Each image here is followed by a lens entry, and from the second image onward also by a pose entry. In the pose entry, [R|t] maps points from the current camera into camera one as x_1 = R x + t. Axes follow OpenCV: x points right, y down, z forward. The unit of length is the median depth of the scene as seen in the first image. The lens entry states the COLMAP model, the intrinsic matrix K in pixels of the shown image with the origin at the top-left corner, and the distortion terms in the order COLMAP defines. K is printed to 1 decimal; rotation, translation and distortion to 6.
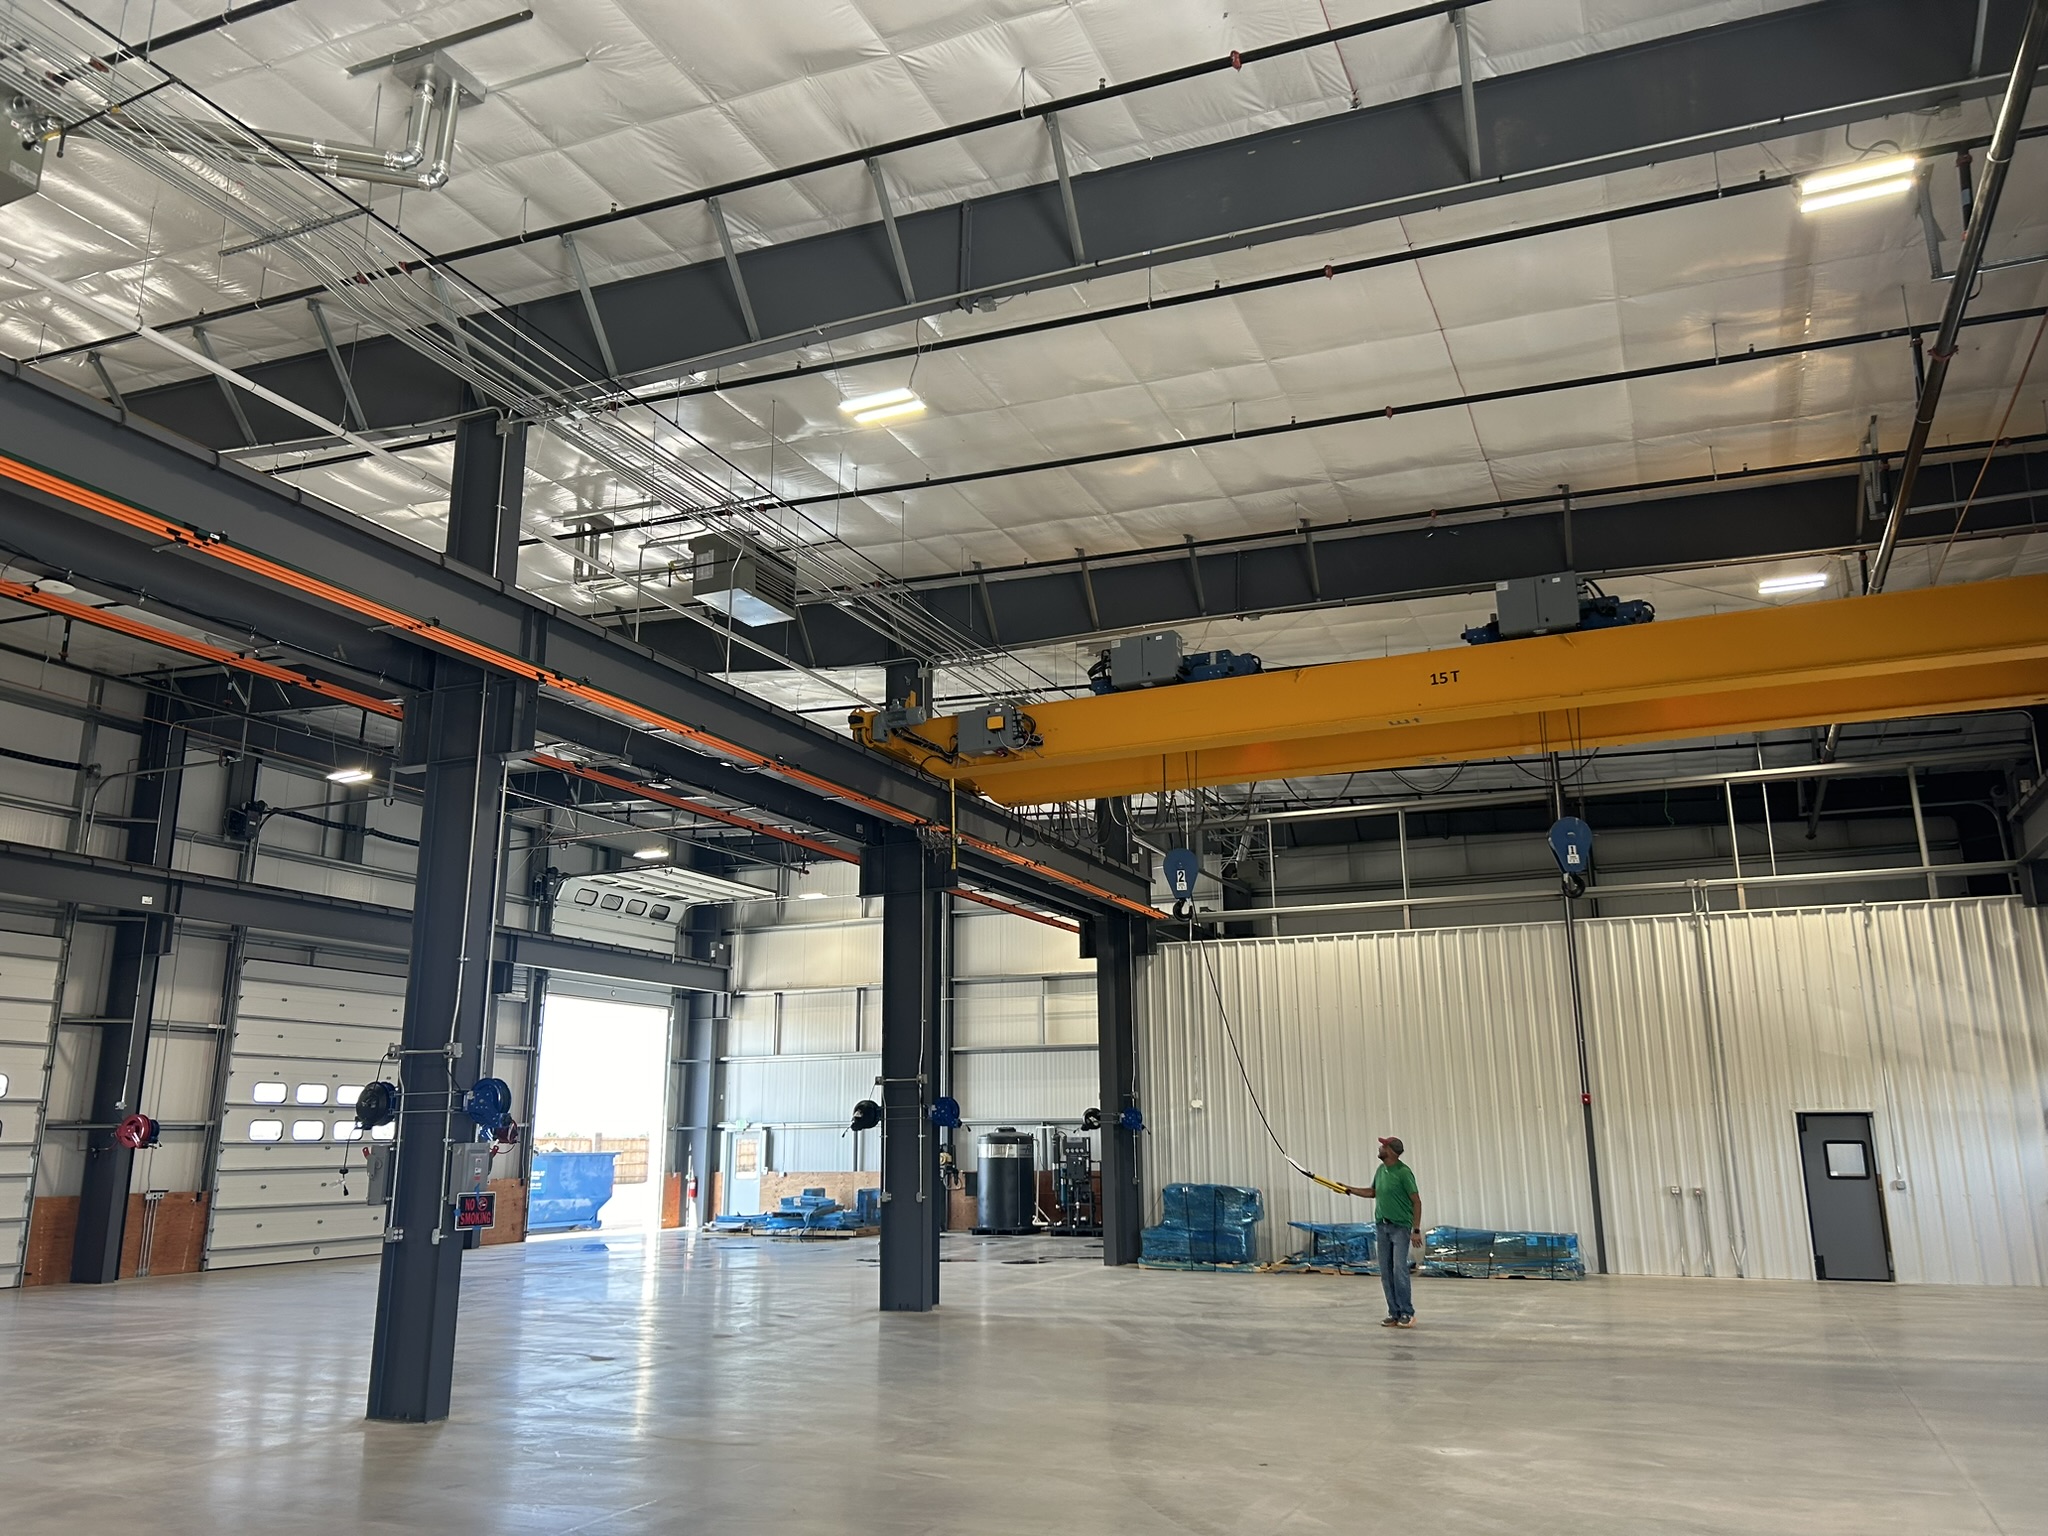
lens RADIAL K [[1554.8, 0, 1024.0], [0, 1554.8, 768.0], [0, 0, 1]] dist [0.009378, 0.007533]
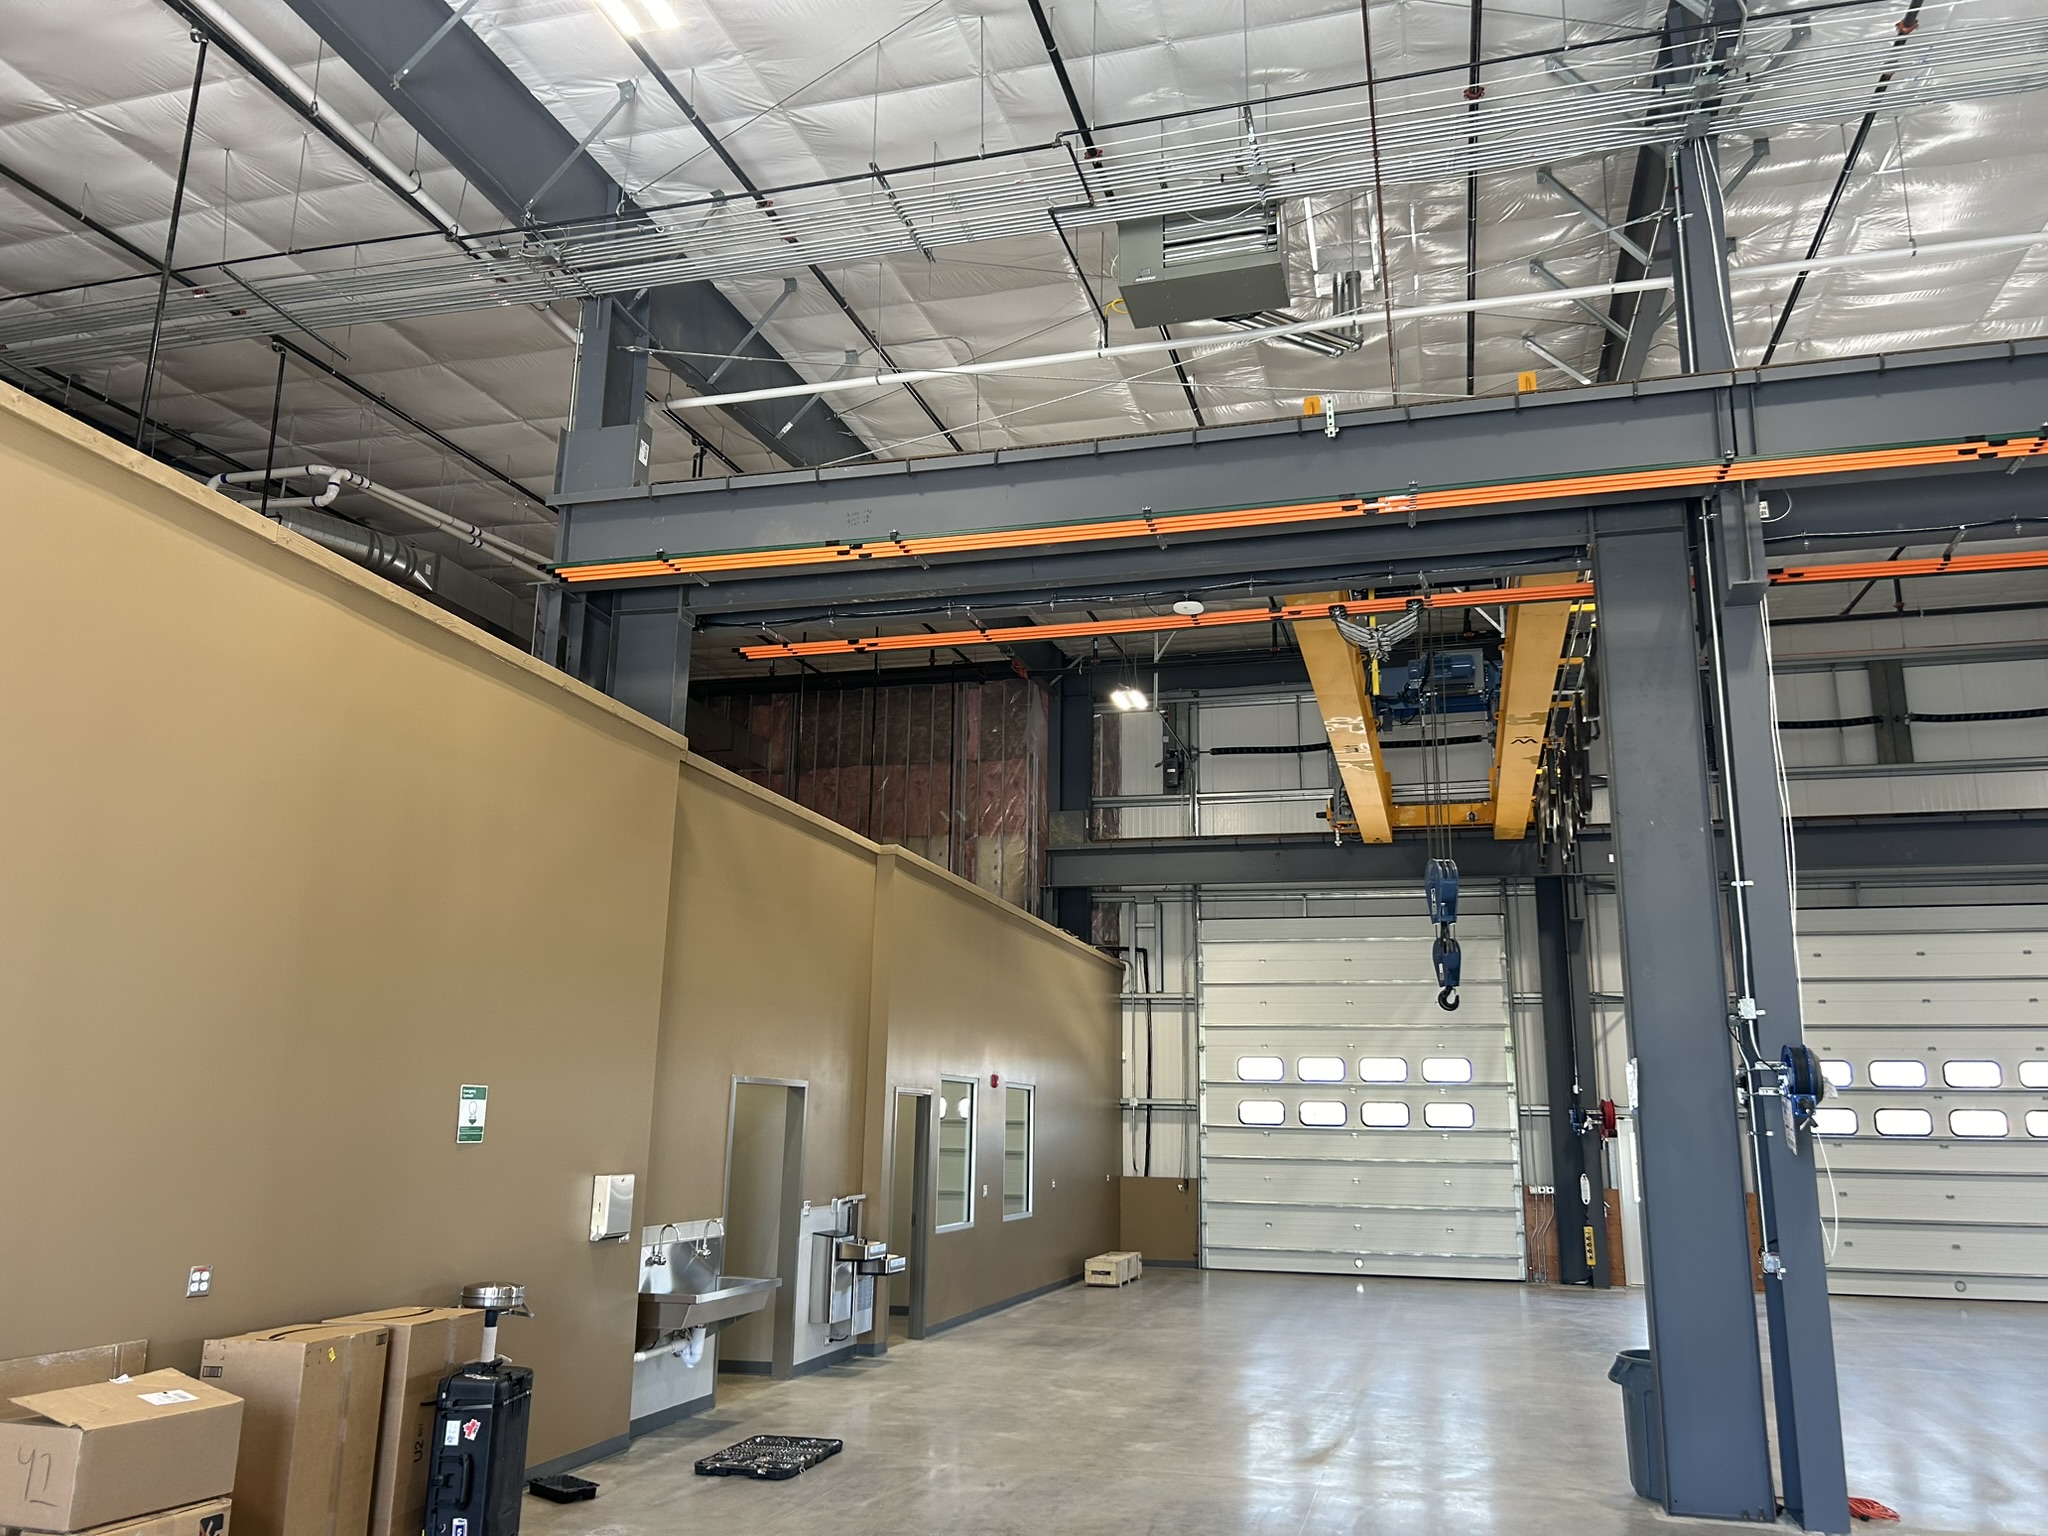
lens RADIAL K [[1493.5, 0, 1024.0], [0, 1493.5, 768.0], [0, 0, 1]] dist [-0.000526, -0.003362]
pose [[0.140277, -0.220846, -0.965168, 0.324902], [0.211163, 0.959052, -0.188756, 0.176005], [0.967333, -0.177329, 0.181167, 0.748014]]
